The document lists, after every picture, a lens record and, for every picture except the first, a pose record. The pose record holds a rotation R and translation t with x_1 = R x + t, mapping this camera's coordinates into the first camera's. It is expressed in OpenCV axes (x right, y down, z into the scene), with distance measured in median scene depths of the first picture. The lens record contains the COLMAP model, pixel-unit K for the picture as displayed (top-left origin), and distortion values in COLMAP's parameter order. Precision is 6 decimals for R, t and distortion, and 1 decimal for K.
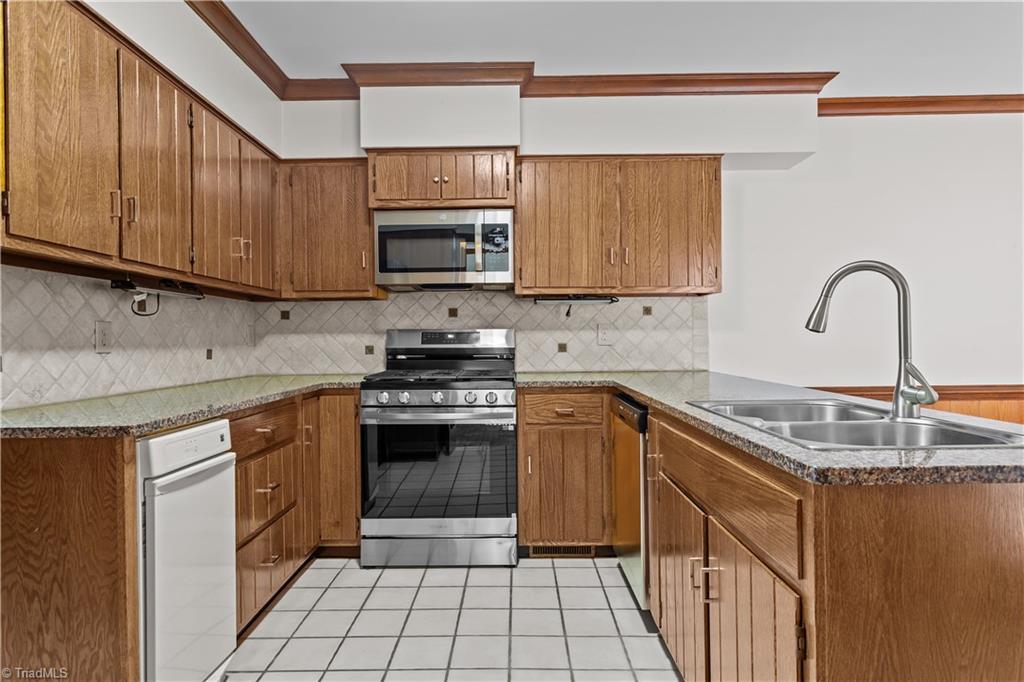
lens RADIAL K [[555.3, 0, 512.0], [0, 555.3, 341.0], [0, 0, 1]] dist [0.006328, 0.000836]
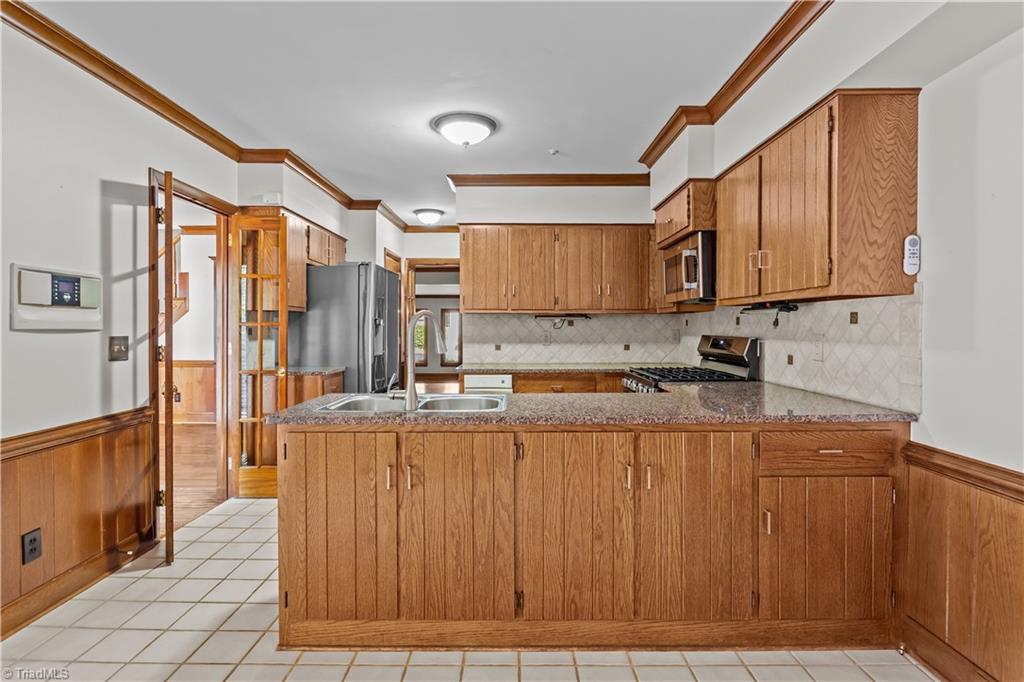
lens RADIAL K [[505.7, 0, 502.0], [0, 505.7, 332.8], [0, 0, 1]] dist [-0.000981, 0.000032]
pose [[-0.010438, 0.020813, -0.999729, 1.006324], [-0.000619, 0.999783, 0.020820, -0.053055], [0.999945, 0.000836, -0.010422, 0.597428]]
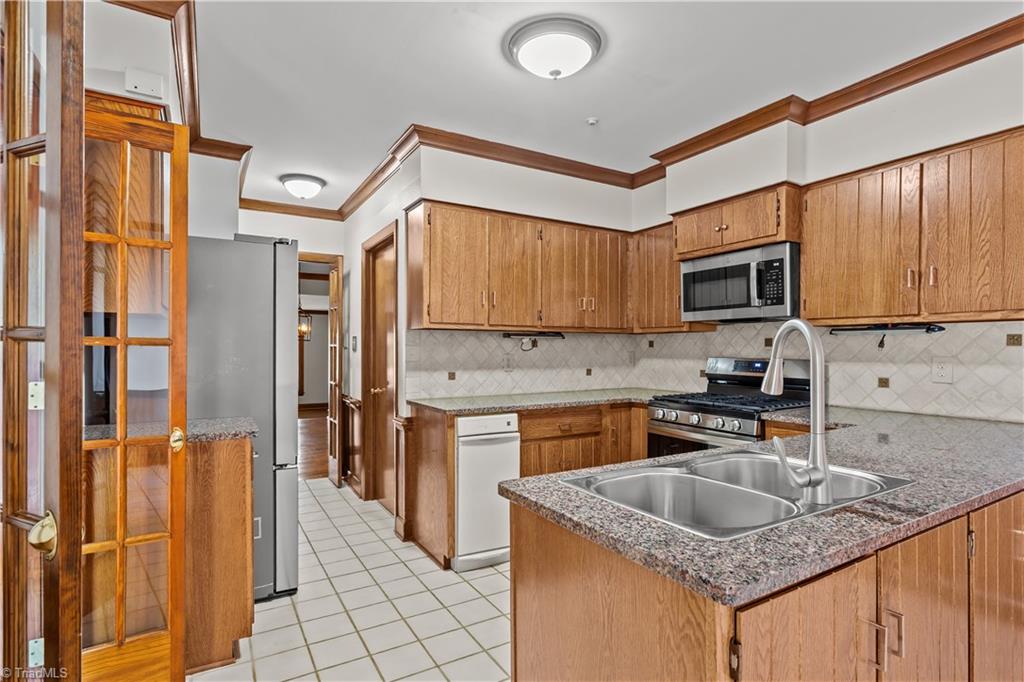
lens RADIAL K [[518.9, 0, 512.2], [0, 518.9, 354.2], [0, 0, 1]] dist [-0.001602, 0.000150]
pose [[0.516153, 0.019439, -0.856276, 0.537318], [-0.007202, 0.999806, 0.018357, -0.047605], [0.856466, -0.003308, 0.516193, 0.084870]]
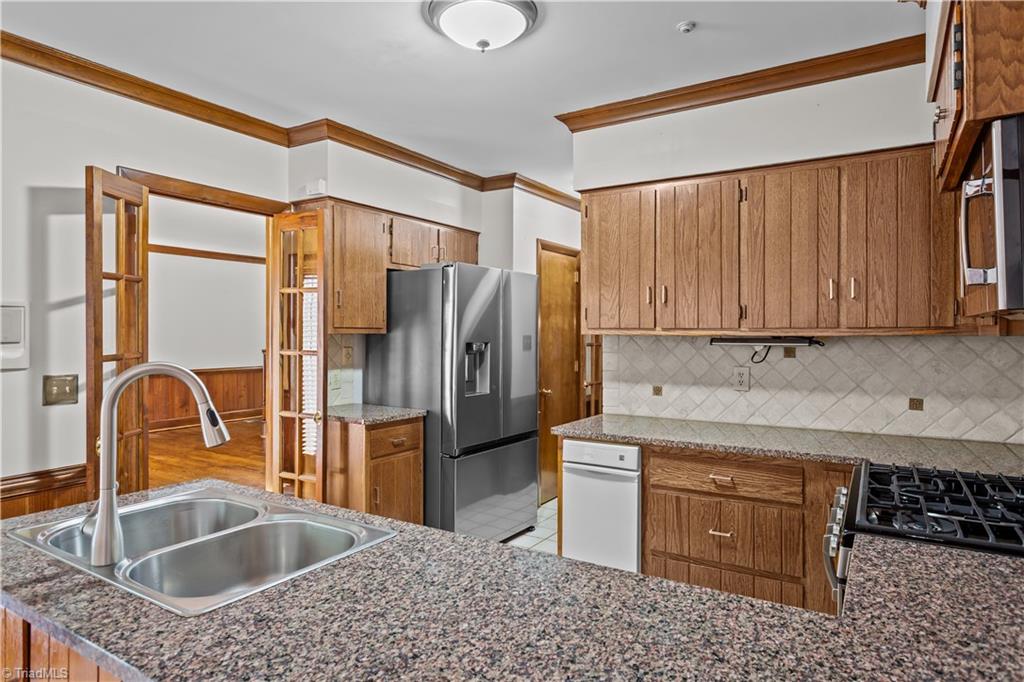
lens RADIAL K [[590.0, 0, 512.0], [0, 590.0, 341.0], [0, 0, 1]] dist [-0.003582, 0.001402]
pose [[-0.526673, 0.020672, -0.849817, 0.521758], [0.004501, 0.999758, 0.021529, -0.091326], [0.850056, 0.007514, -0.526638, 0.908716]]
